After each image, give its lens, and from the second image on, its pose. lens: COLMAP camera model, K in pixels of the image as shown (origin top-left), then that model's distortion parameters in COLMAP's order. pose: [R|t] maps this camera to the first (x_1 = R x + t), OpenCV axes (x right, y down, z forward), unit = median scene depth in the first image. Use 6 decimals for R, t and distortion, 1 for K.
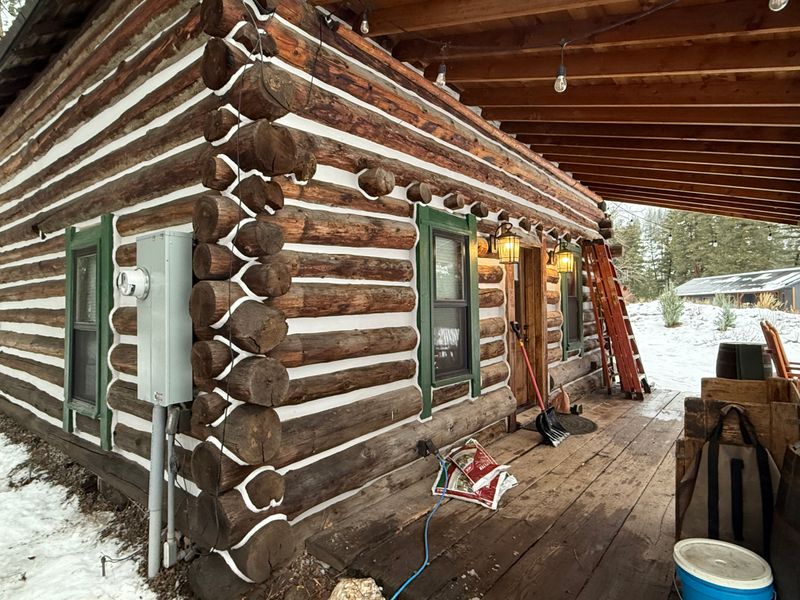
lens RADIAL K [[458.2, 0, 400.7], [0, 458.2, 299.8], [0, 0, 1]] dist [-0.003948, 0.001056]
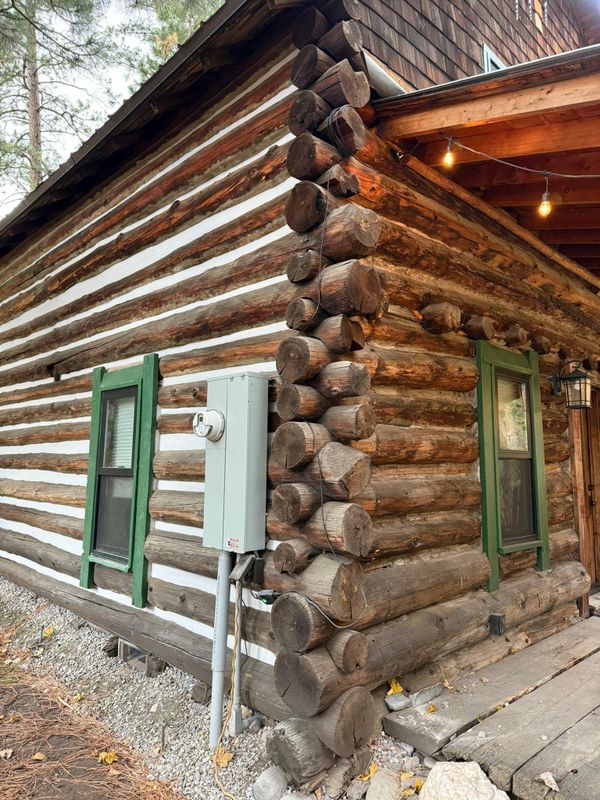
lens RADIAL K [[568.9, 0, 300.2], [0, 568.9, 400.0], [0, 0, 1]] dist [0.048298, -0.023498]
pose [[0.991015, 0.003350, -0.133705, -0.176698], [-0.016043, 0.995446, -0.093970, 0.017829], [0.132782, 0.095271, 0.986556, -0.144039]]
